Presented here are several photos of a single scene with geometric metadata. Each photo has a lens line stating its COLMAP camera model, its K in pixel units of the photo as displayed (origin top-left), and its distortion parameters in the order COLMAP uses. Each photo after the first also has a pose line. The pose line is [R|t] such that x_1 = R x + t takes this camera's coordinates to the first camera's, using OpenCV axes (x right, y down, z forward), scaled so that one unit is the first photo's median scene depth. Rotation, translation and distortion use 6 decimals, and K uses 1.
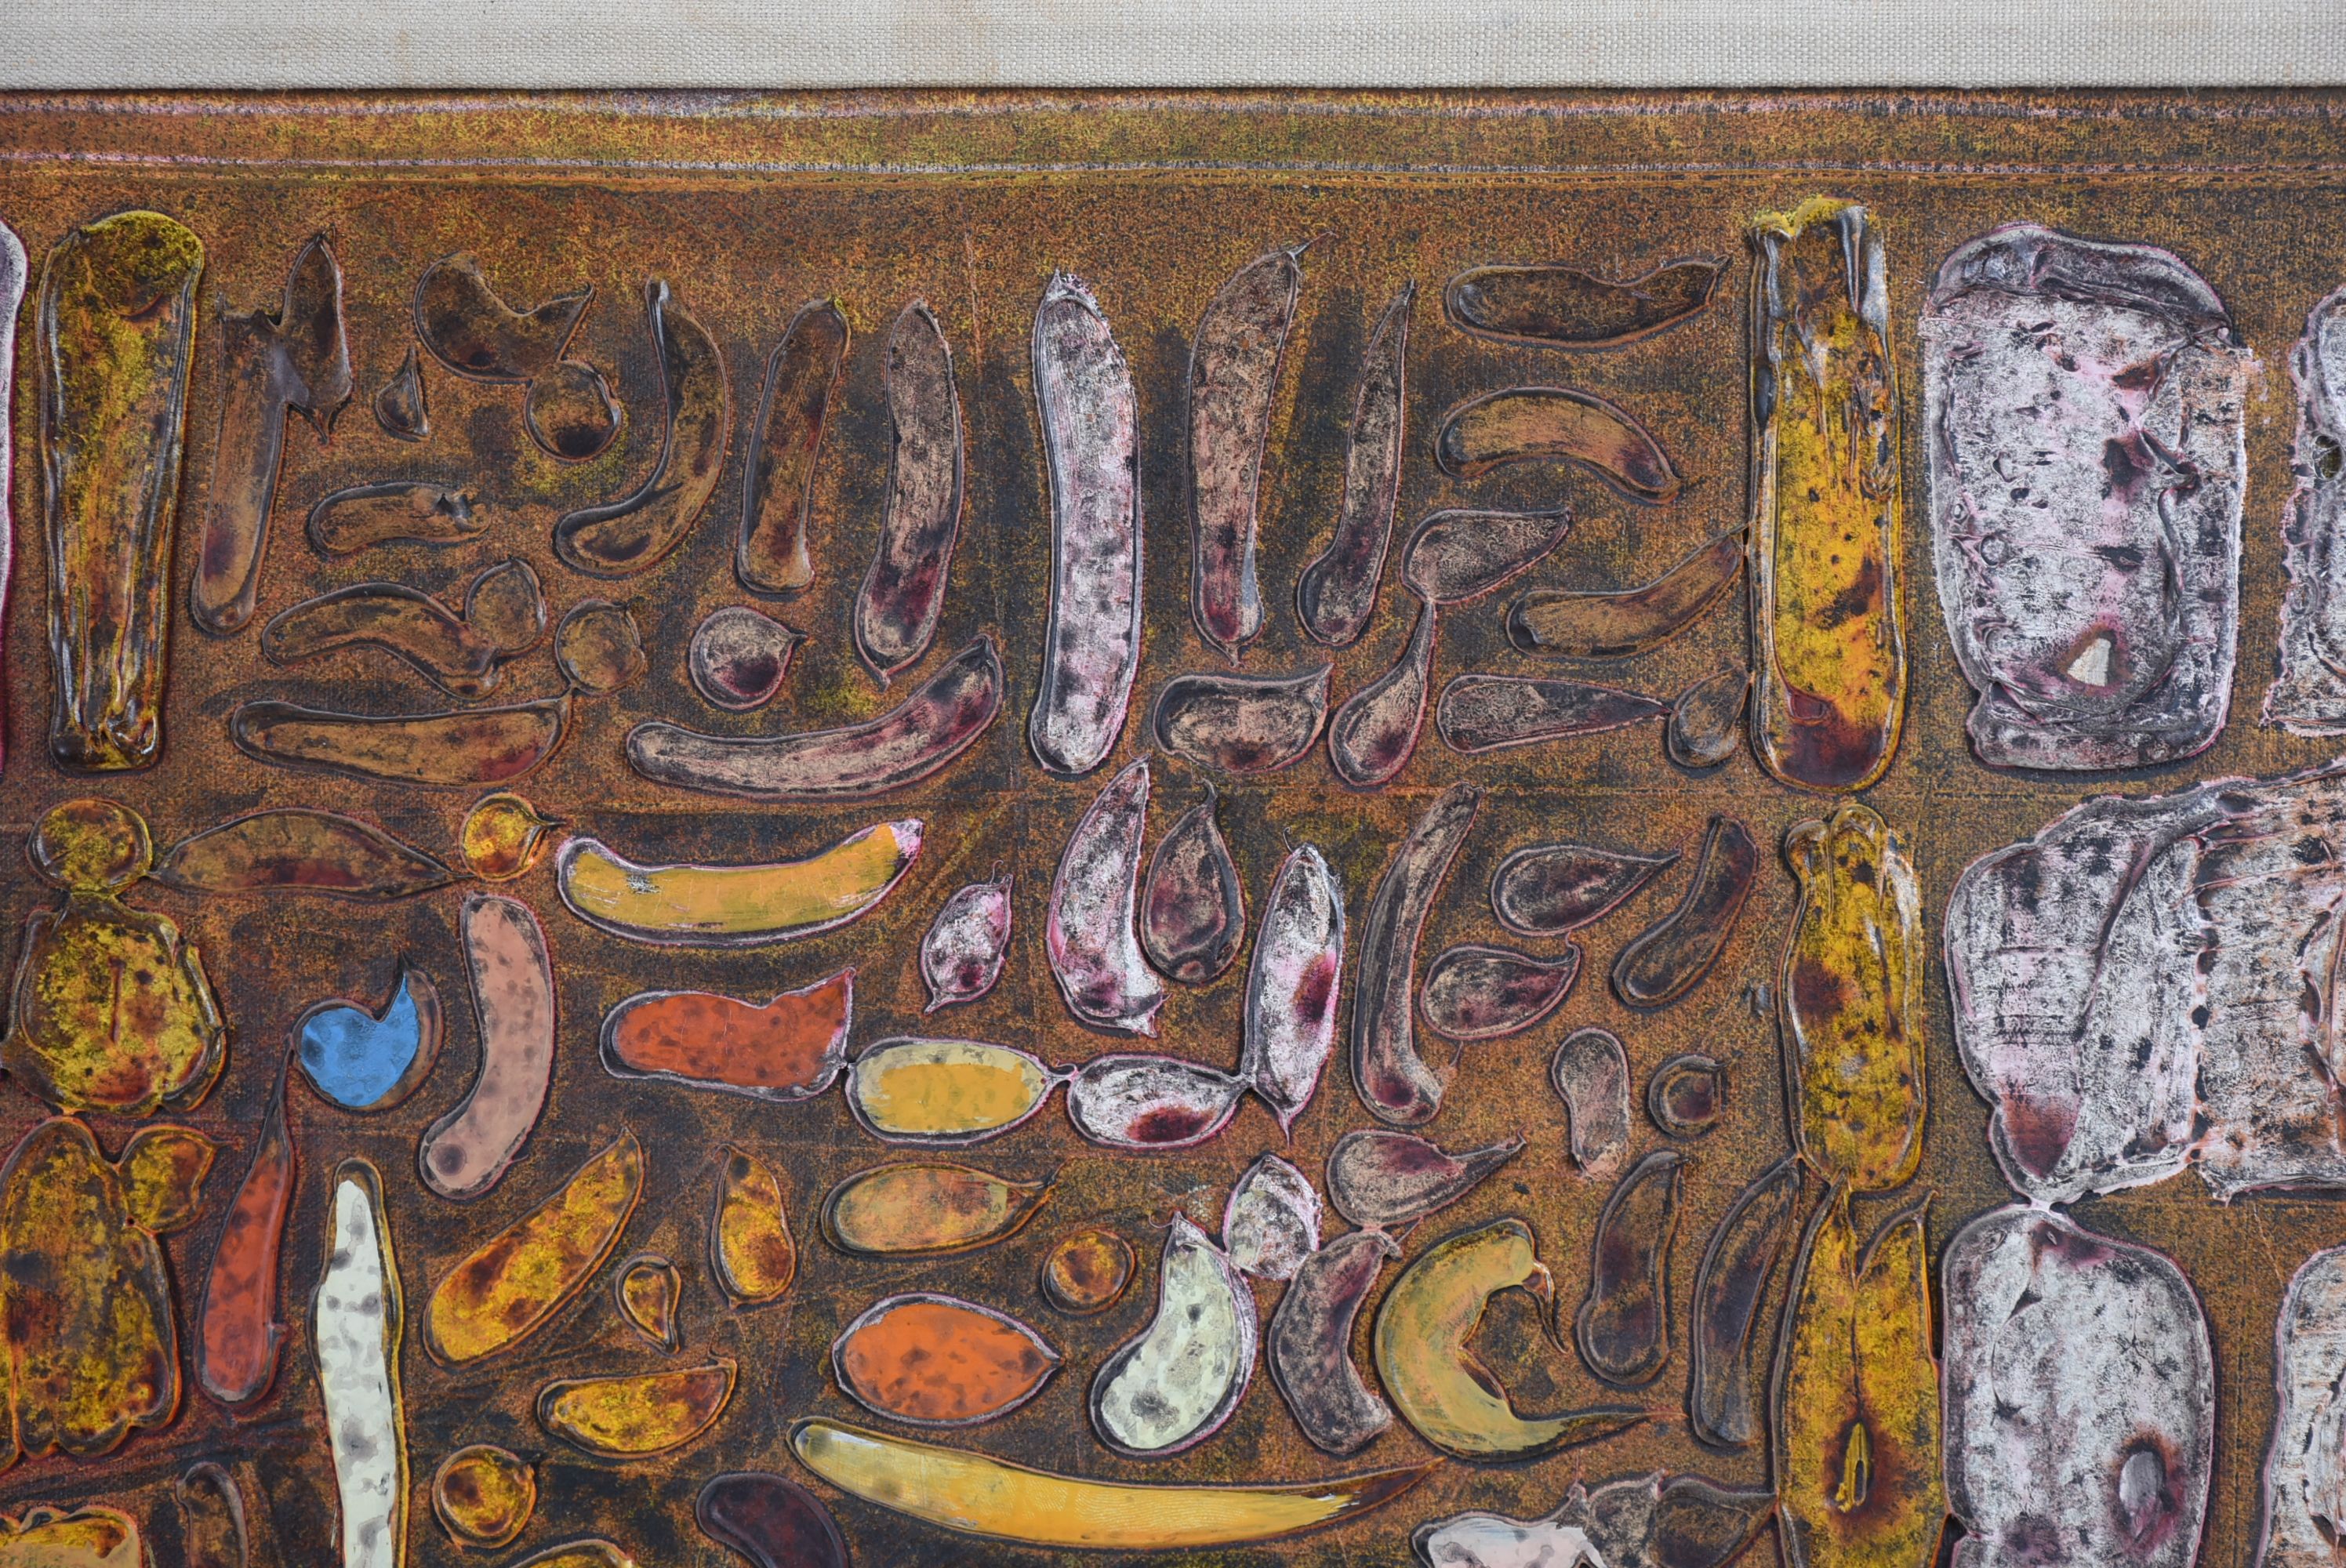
lens RADIAL K [[6223.5, 0, 1172.0], [0, 6223.5, 787.7], [0, 0, 1]] dist [-0.046240, 0.000000]
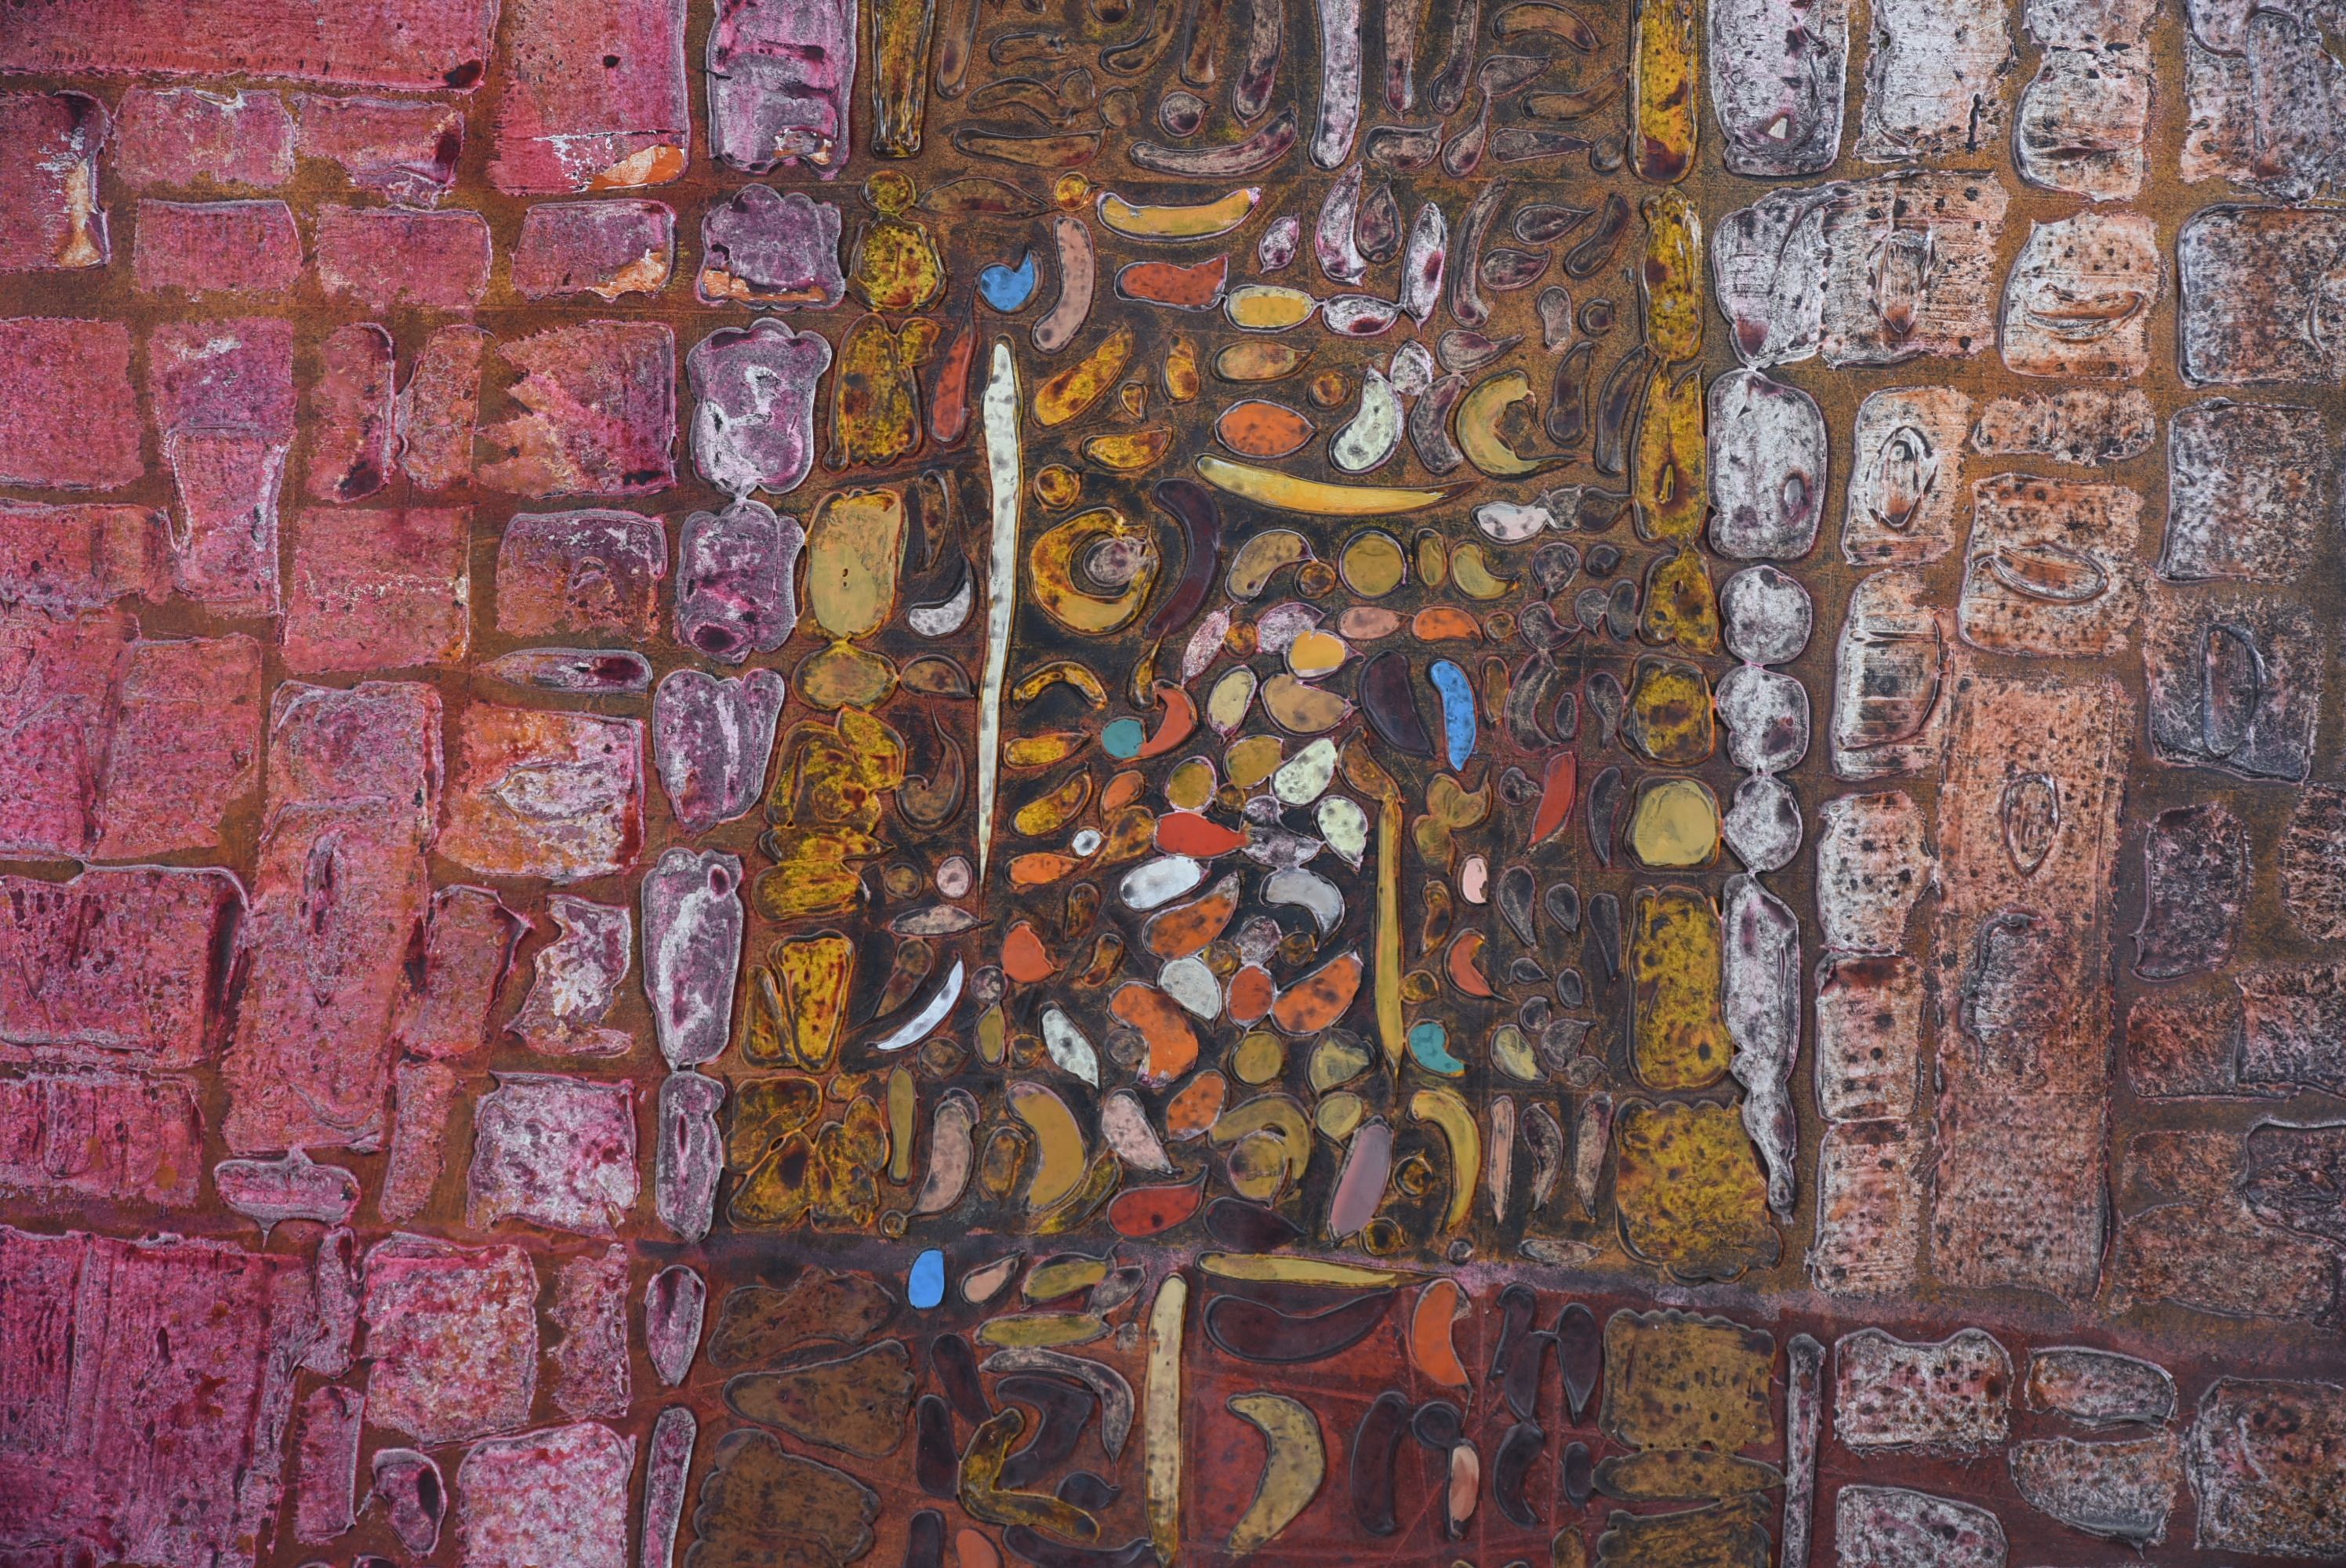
lens RADIAL K [[9277.0, 0, 1174.1], [0, 9277.0, 782.2], [0, 0, 1]] dist [-0.096769, 0.000000]
pose [[0.998851, 0.018029, 0.044398, -0.216505], [-0.019750, 0.999059, 0.038625, 0.091198], [-0.043660, -0.039458, 0.998267, -2.356737]]
